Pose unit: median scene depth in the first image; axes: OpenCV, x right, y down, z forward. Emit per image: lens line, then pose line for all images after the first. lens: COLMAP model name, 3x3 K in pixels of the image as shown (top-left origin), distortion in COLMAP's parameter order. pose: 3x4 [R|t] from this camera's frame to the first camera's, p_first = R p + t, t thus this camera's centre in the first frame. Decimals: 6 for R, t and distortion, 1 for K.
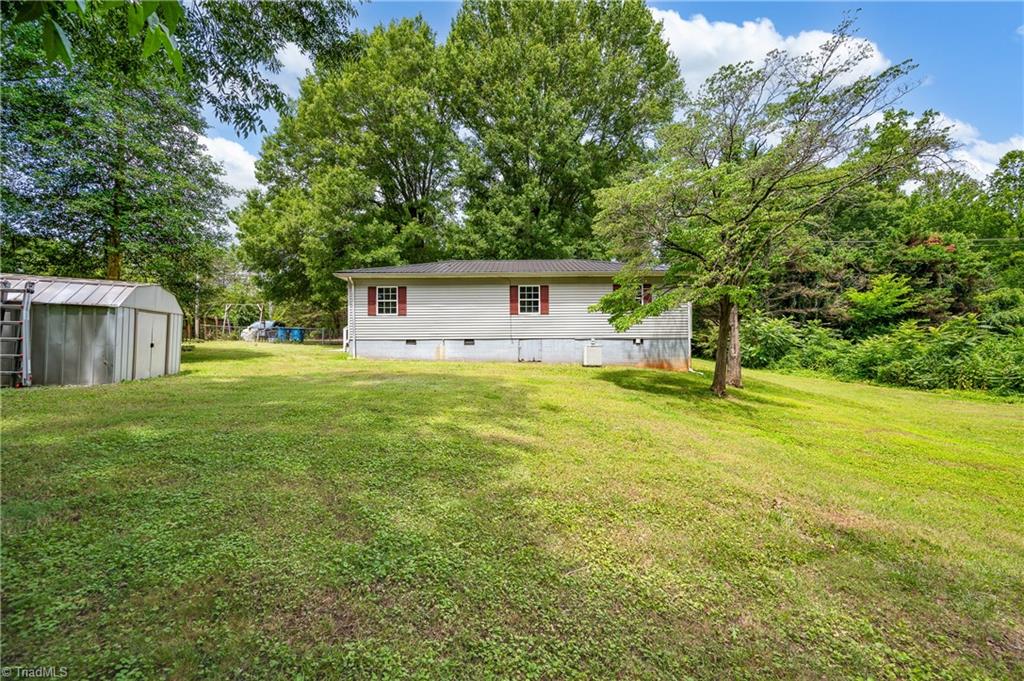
lens RADIAL K [[413.1, 0, 512.0], [0, 413.1, 340.5], [0, 0, 1]] dist [0.000363, -0.000008]
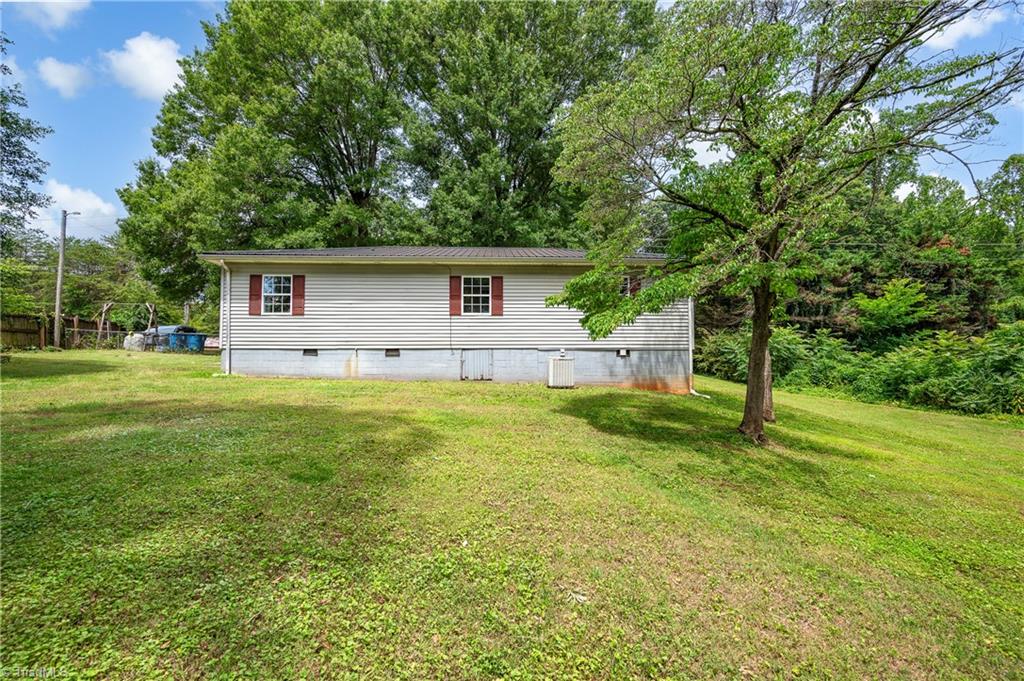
lens RADIAL K [[423.2, 0, 512.0], [0, 423.2, 340.5], [0, 0, 1]] dist [-0.001353, -0.000094]
pose [[0.998997, 0.006441, 0.044309, 0.054908], [-0.005316, 0.999662, -0.025461, 0.000022], [-0.044458, 0.025200, 0.998693, 0.190365]]
